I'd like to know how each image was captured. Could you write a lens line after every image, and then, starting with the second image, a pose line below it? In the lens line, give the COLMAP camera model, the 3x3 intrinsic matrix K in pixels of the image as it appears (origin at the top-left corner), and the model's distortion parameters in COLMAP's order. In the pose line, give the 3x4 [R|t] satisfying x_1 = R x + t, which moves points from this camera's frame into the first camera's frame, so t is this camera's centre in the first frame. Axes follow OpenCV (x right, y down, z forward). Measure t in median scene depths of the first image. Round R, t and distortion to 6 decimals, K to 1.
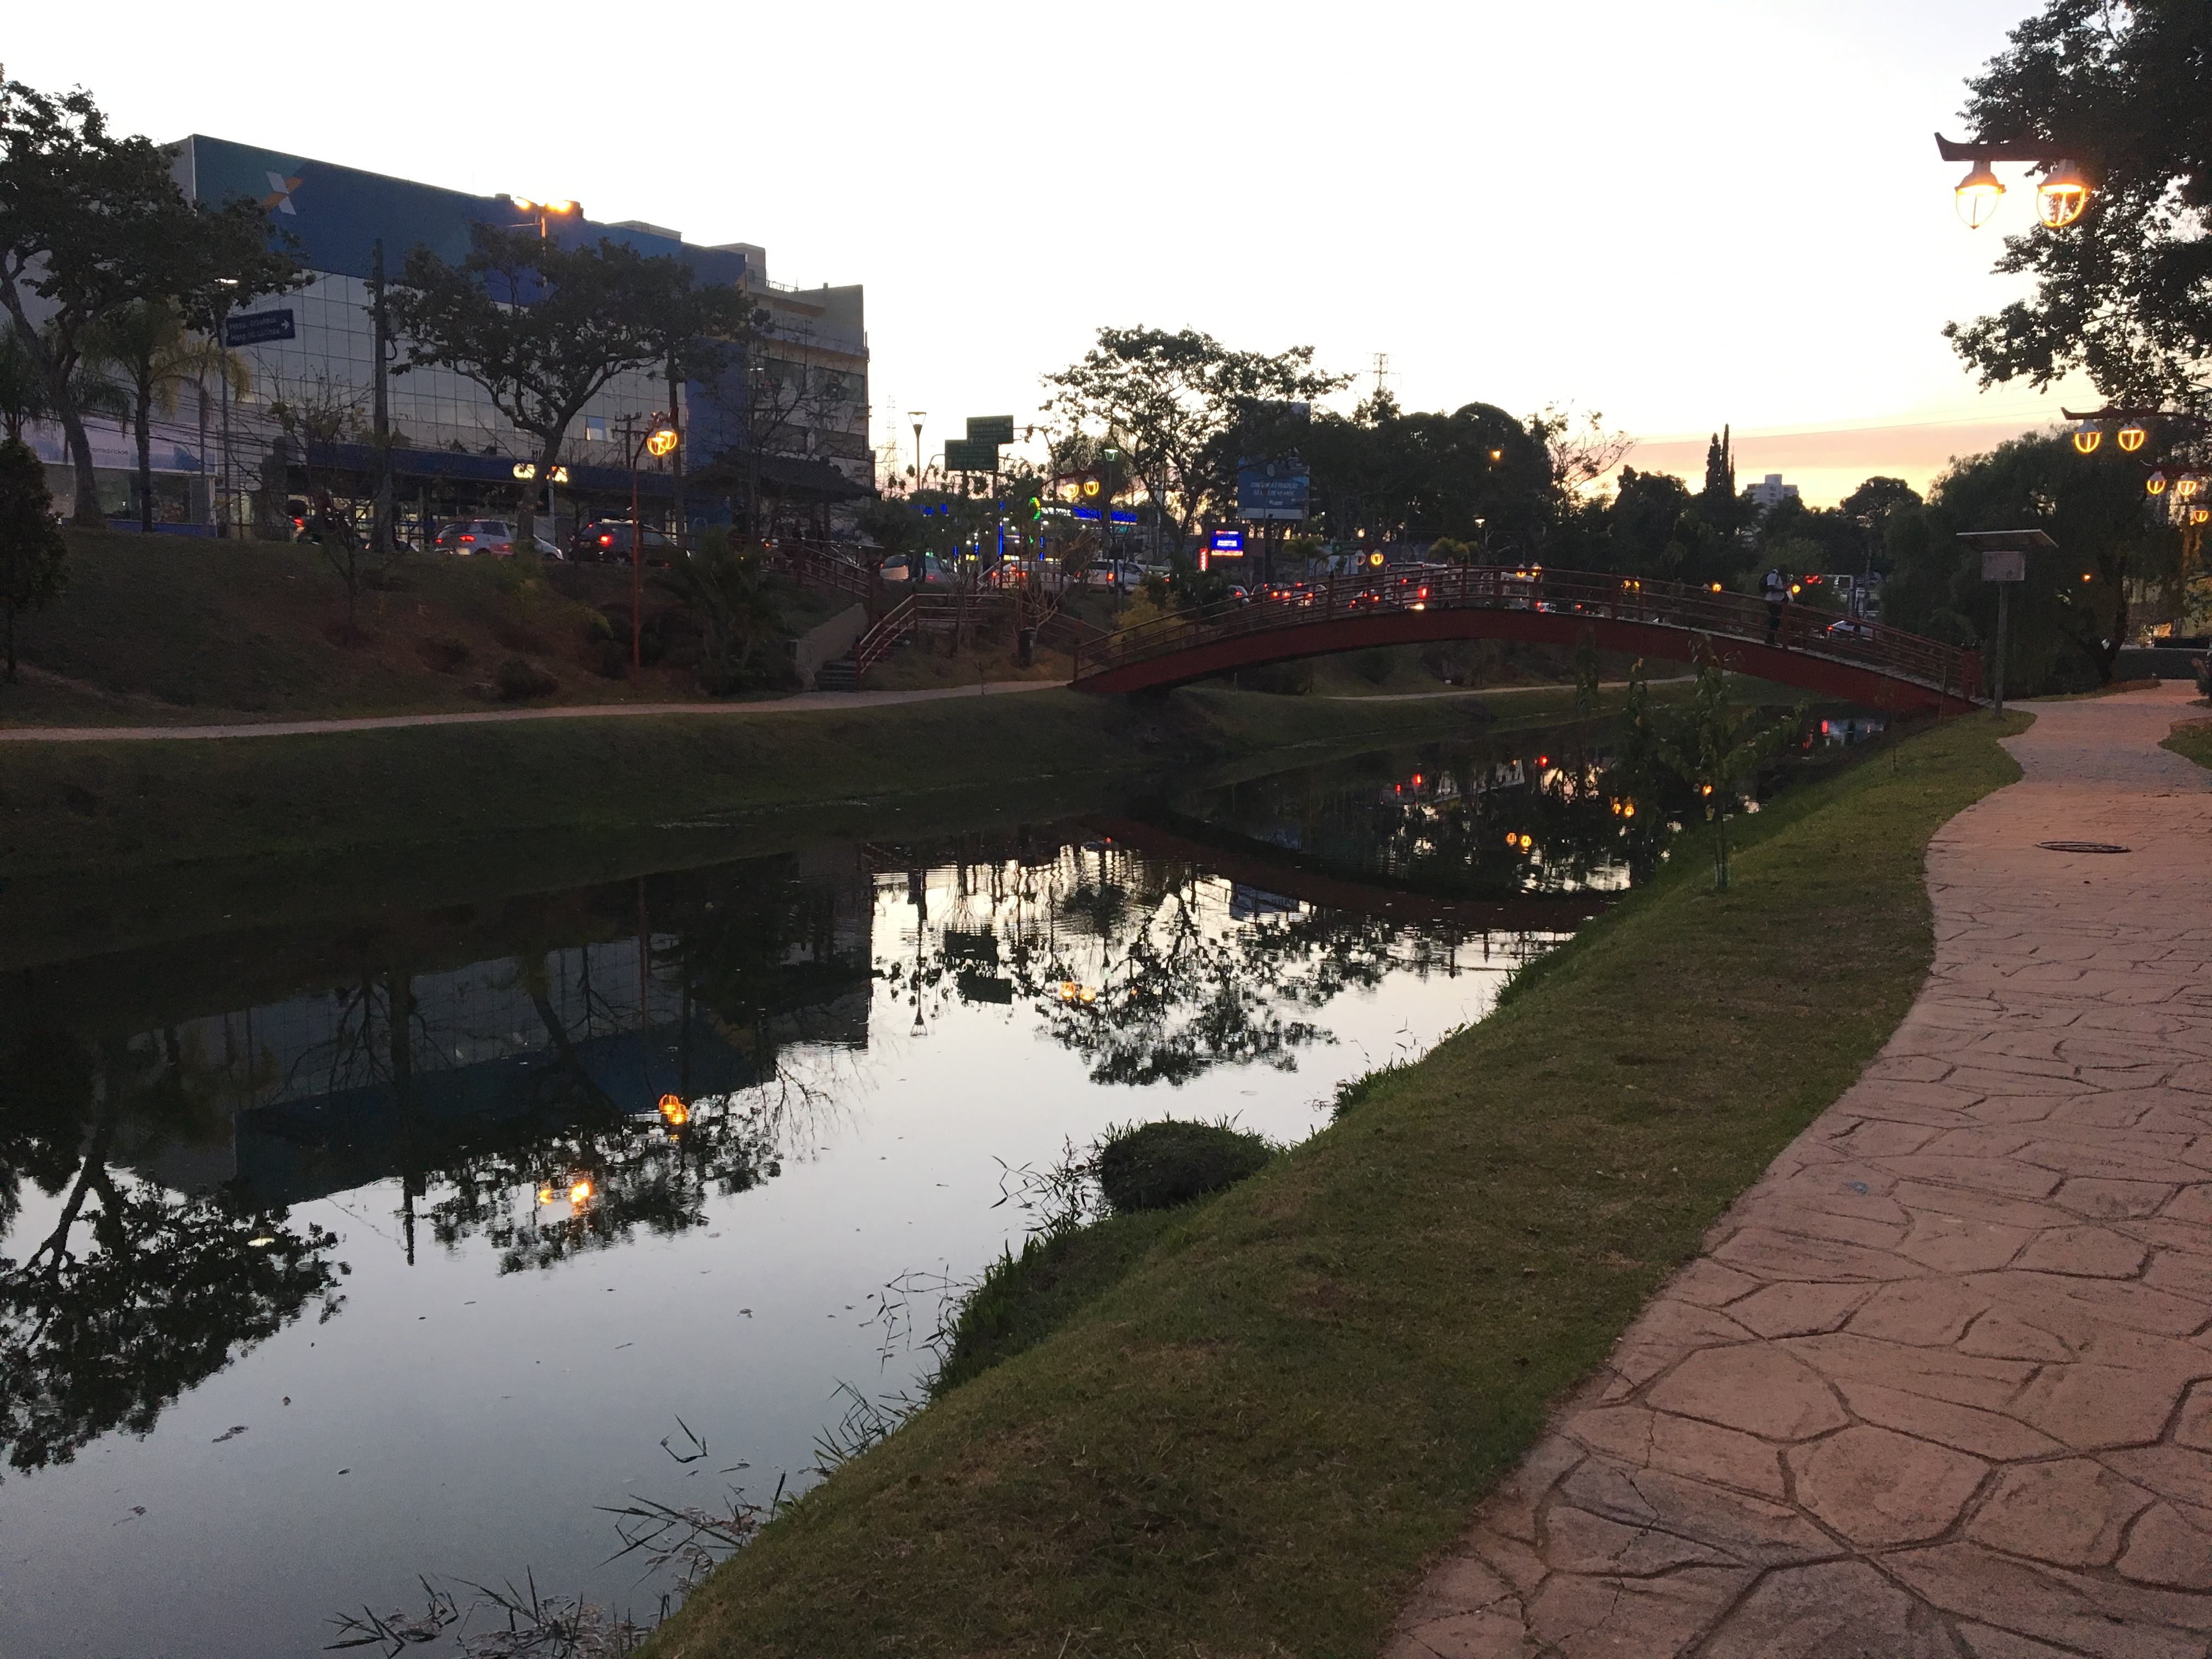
lens RADIAL K [[1851.3, 0, 1106.0], [0, 1851.3, 829.5], [0, 0, 1]] dist [0.100154, -0.153646]
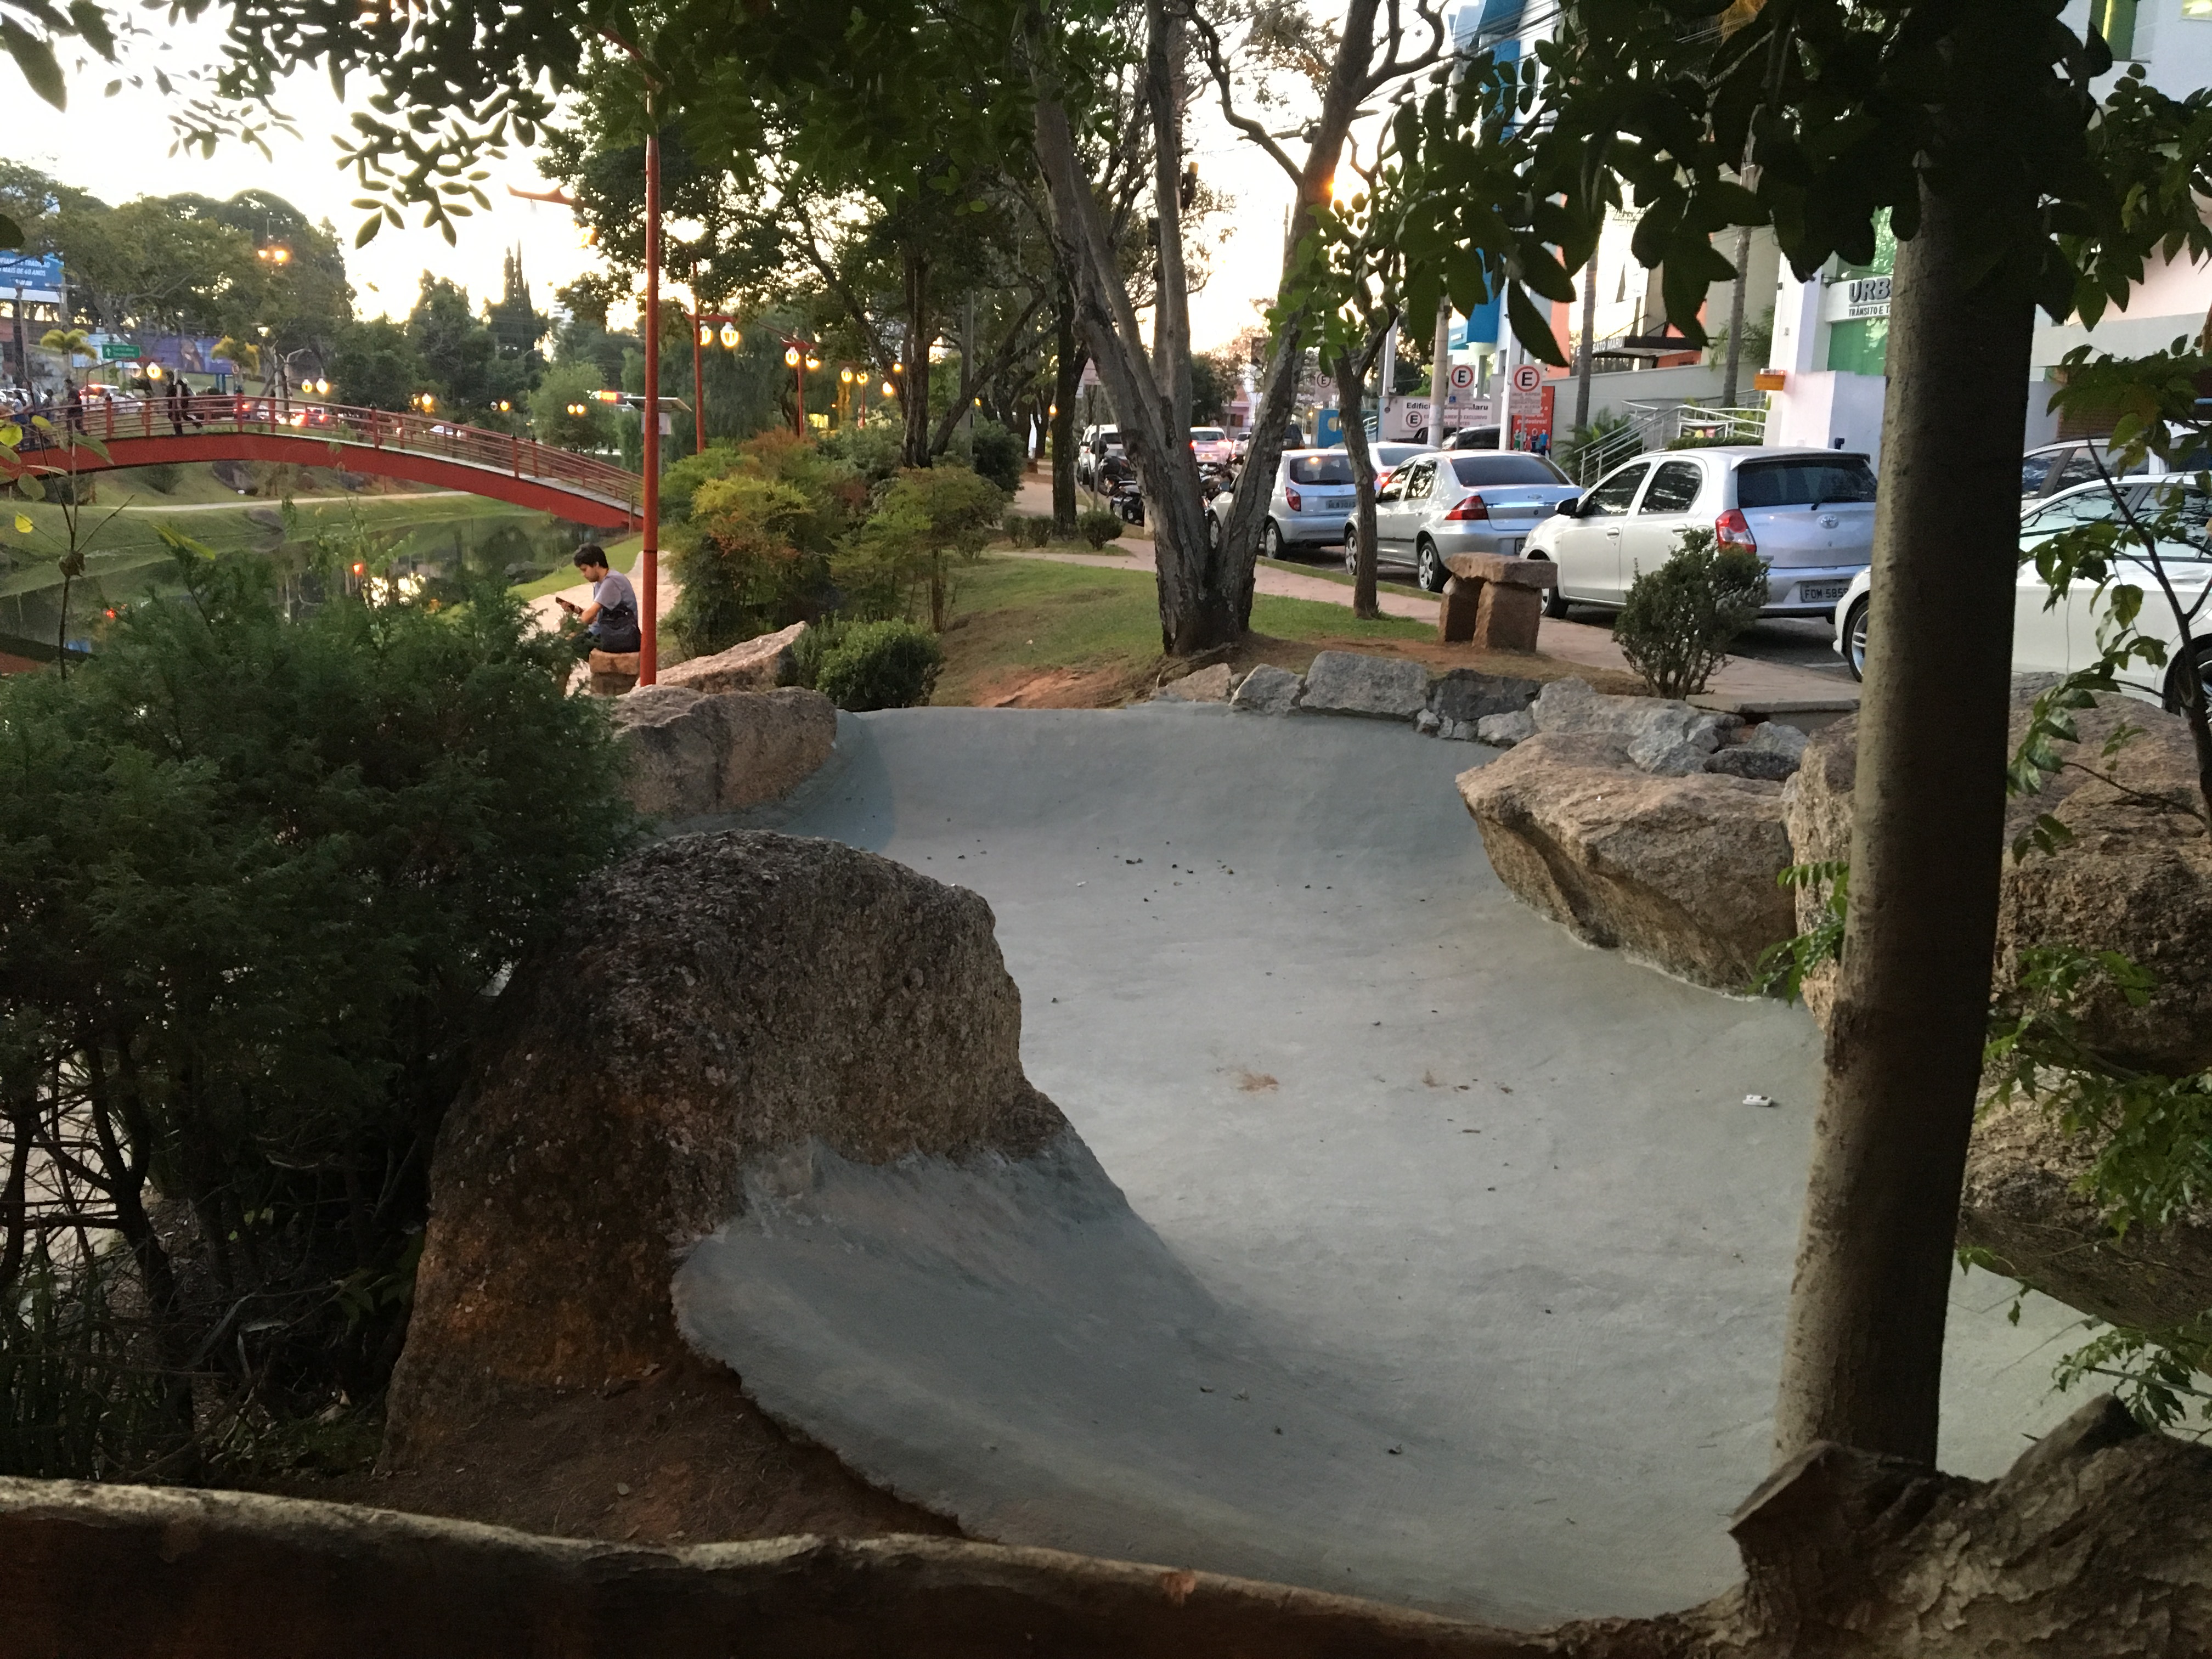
lens RADIAL K [[1851.3, 0, 1106.0], [0, 1851.3, 829.5], [0, 0, 1]] dist [0.100154, -0.153646]
pose [[0.824652, -0.088641, 0.558653, -0.014740], [0.031708, 0.993336, 0.110806, 0.004566], [-0.564752, -0.073662, 0.821967, -0.107273]]
